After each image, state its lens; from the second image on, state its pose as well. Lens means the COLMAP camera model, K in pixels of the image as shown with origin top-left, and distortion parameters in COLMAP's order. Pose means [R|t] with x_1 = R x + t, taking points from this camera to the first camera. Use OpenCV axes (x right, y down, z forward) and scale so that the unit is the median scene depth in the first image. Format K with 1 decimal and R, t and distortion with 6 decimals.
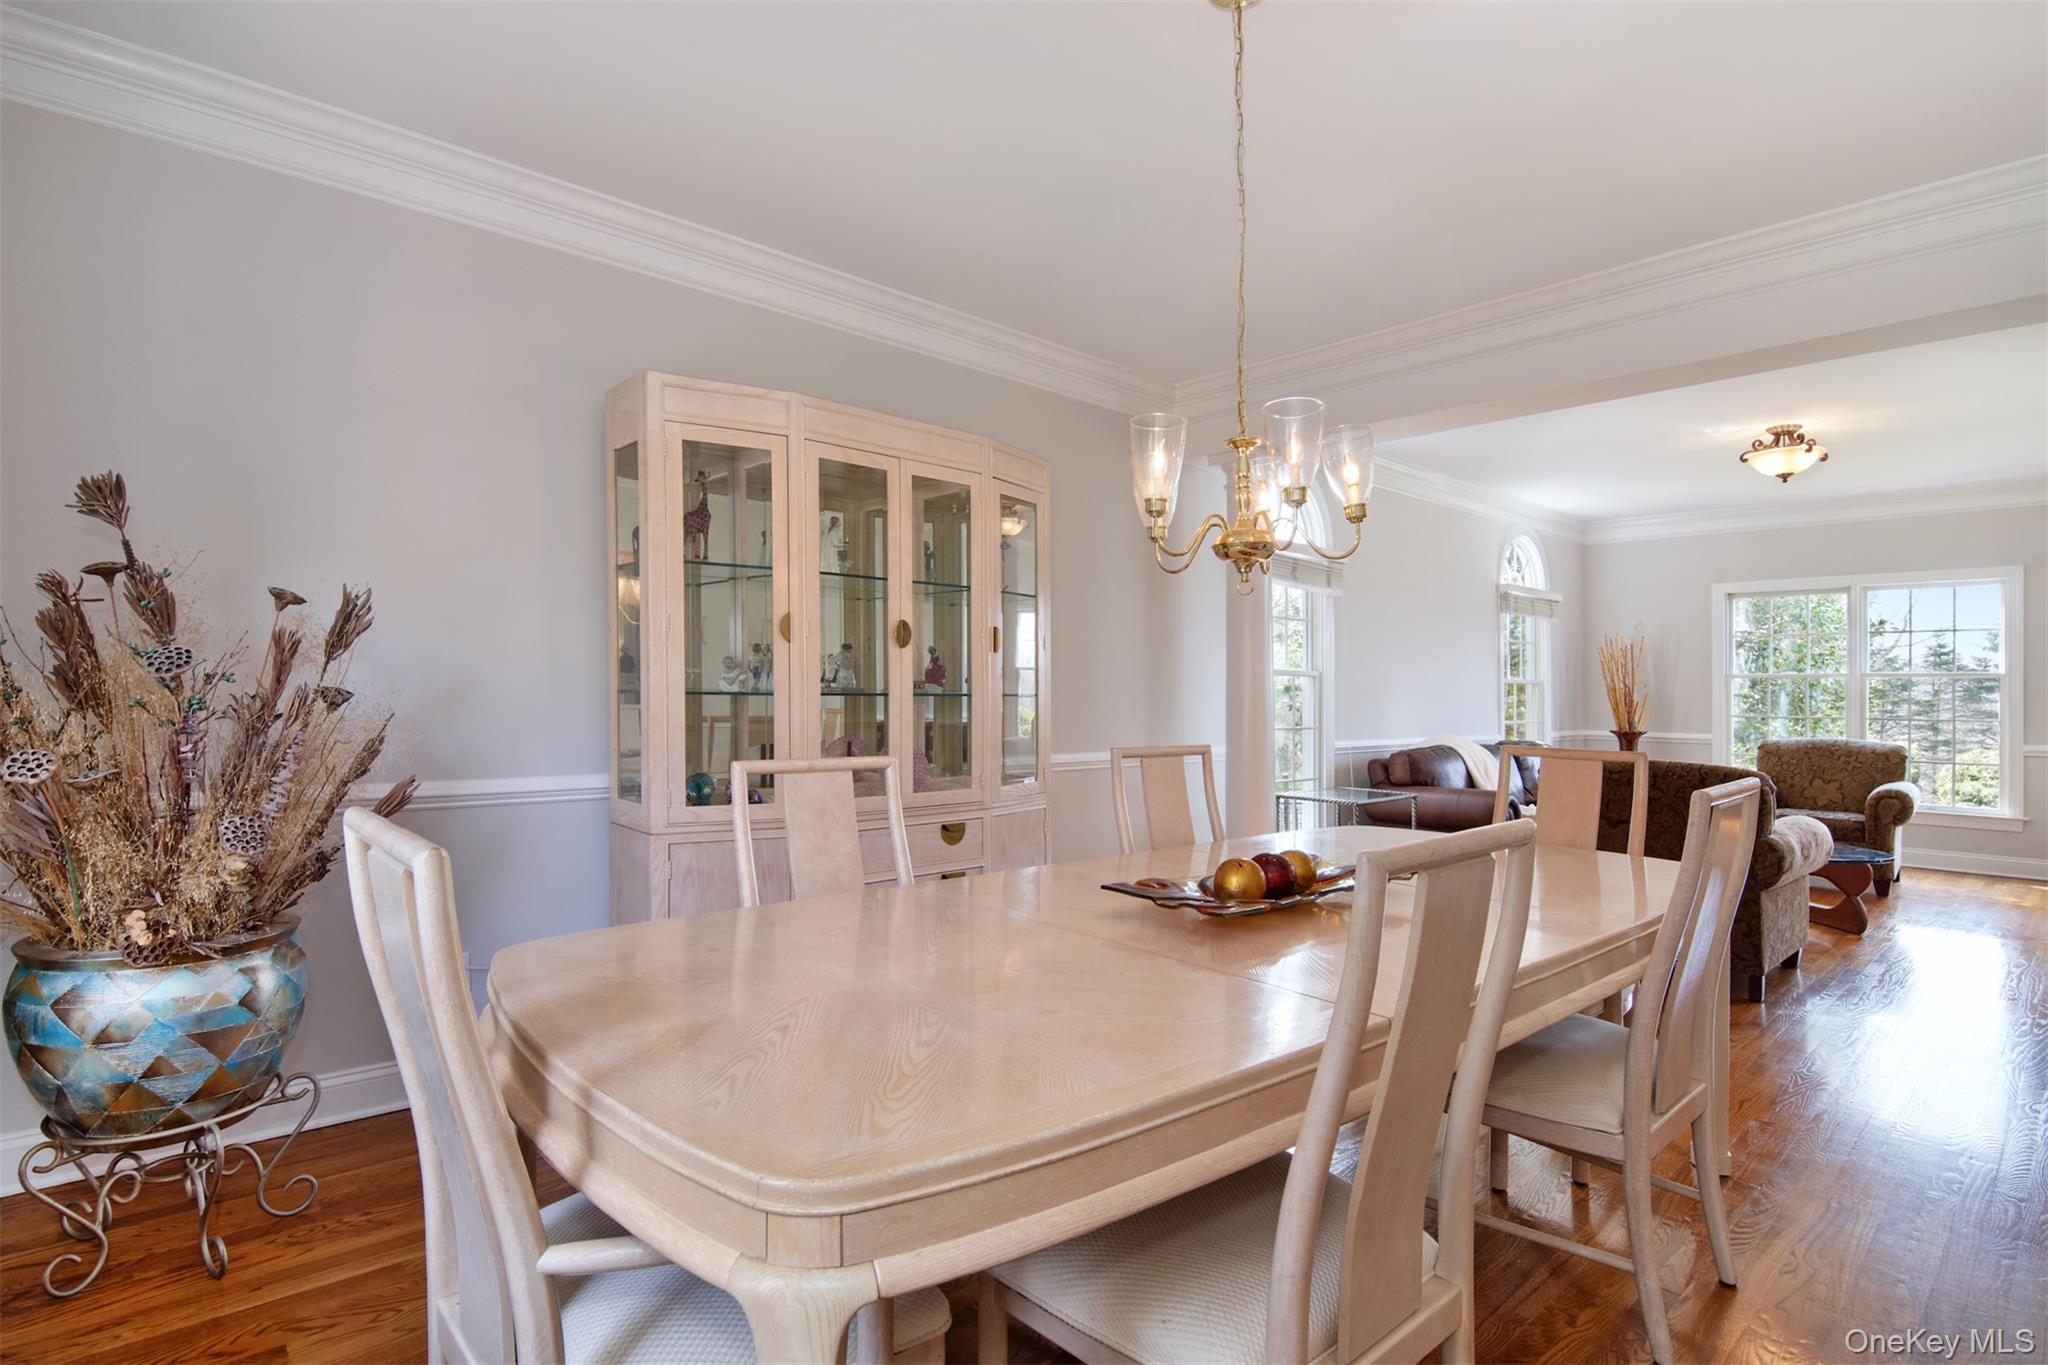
lens RADIAL K [[1078.4, 0, 1037.2], [0, 1078.4, 688.8], [0, 0, 1]] dist [-0.007084, -0.001812]
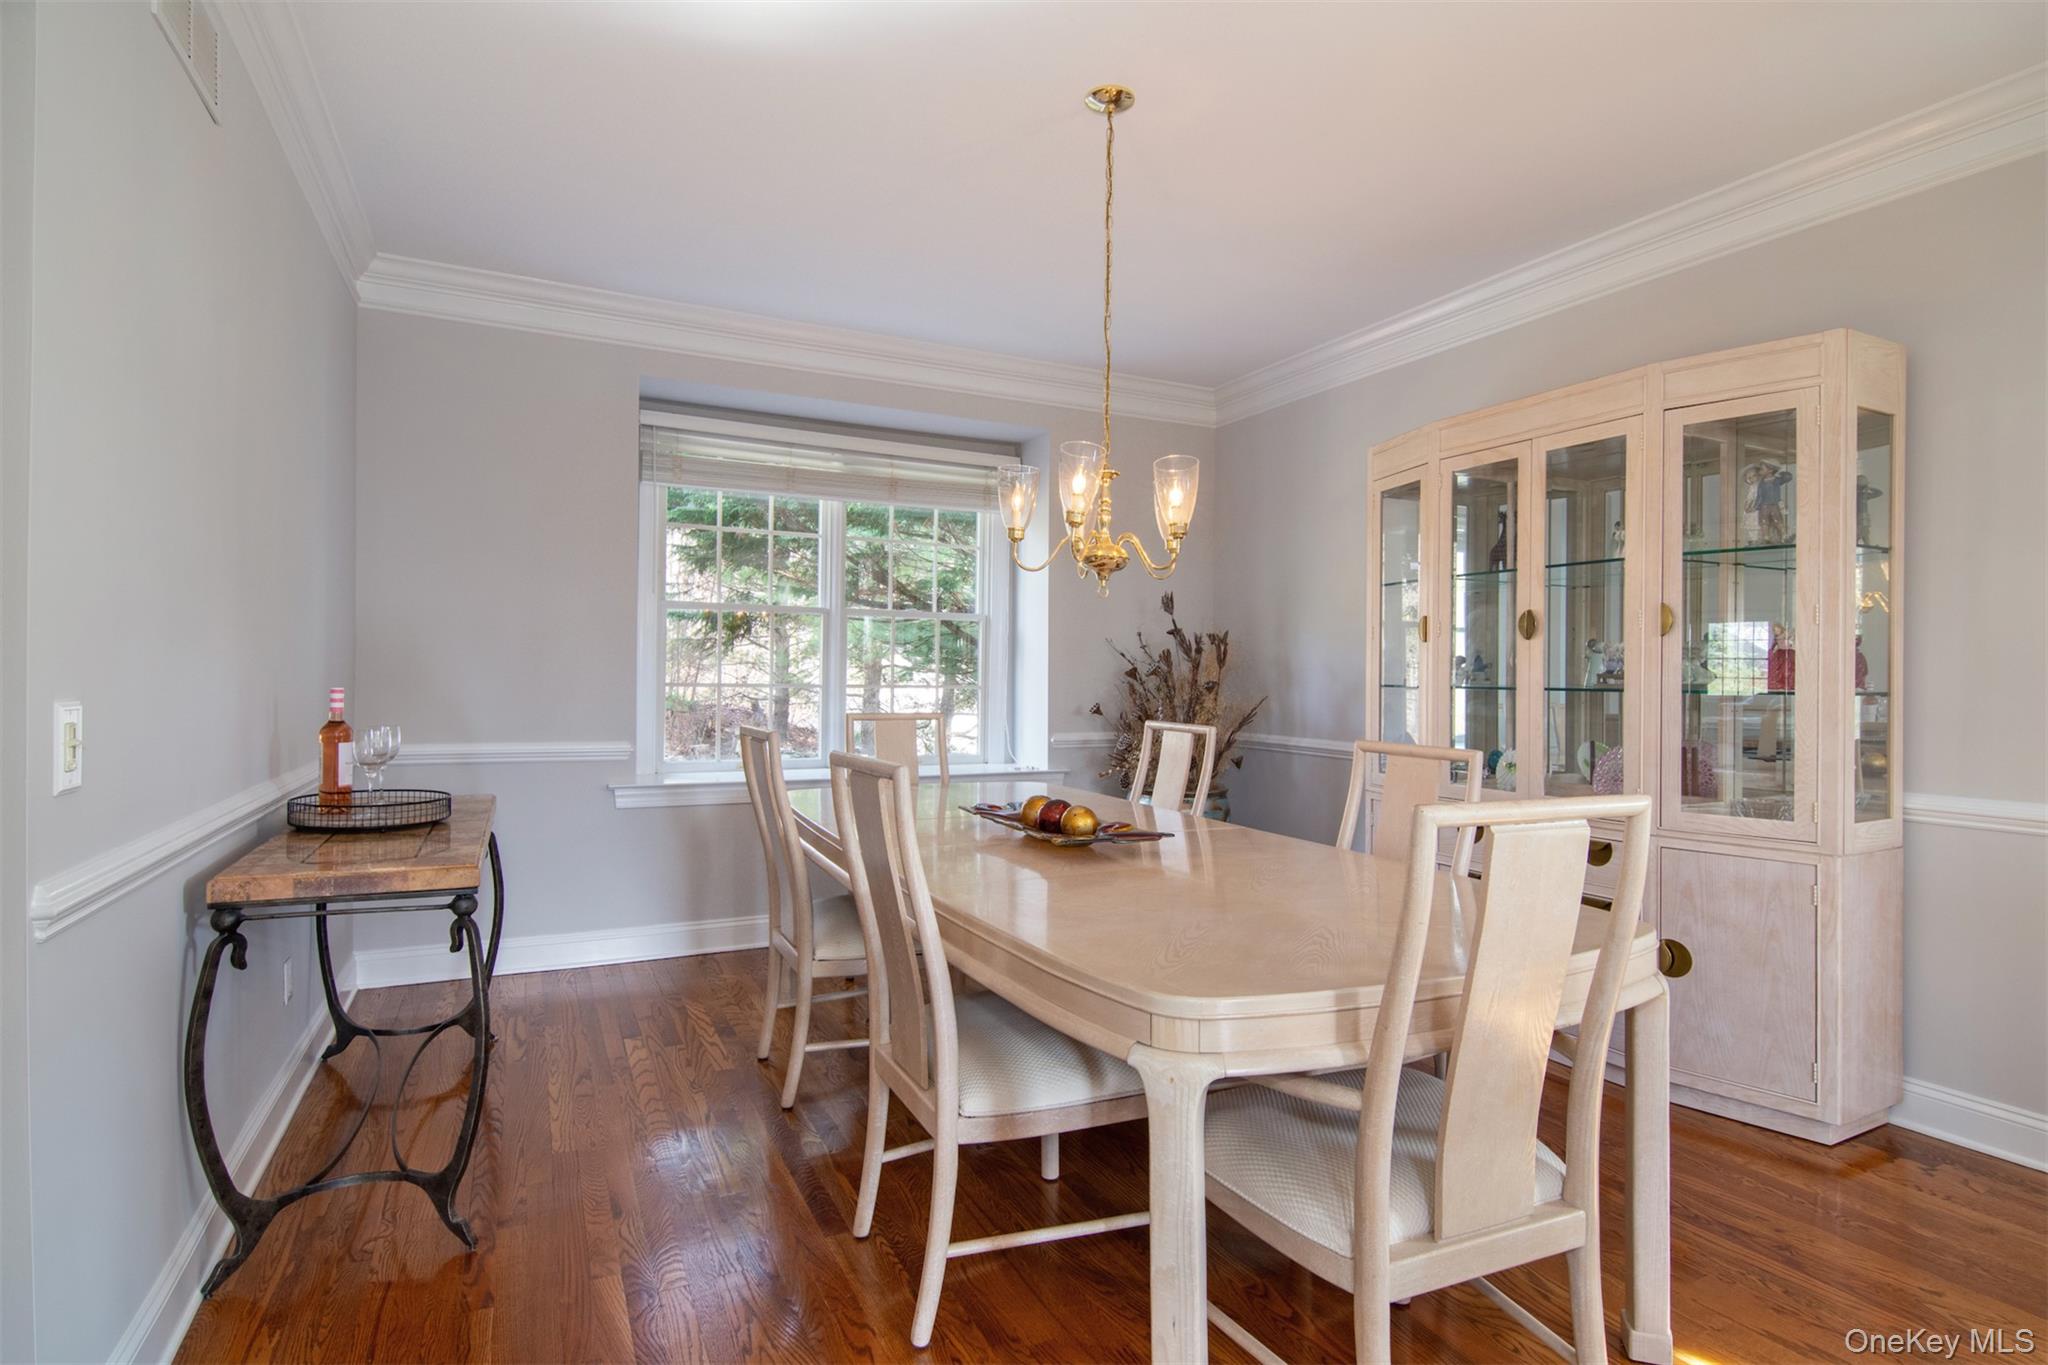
lens RADIAL K [[1078.4, 0, 1014.1], [0, 1078.4, 687.7], [0, 0, 1]] dist [-0.007084, -0.001812]
pose [[-0.302094, -0.008078, -0.953244, 0.302771], [-0.009281, 0.999942, -0.005532, 0.004475], [0.953233, 0.007176, -0.302151, 0.285210]]
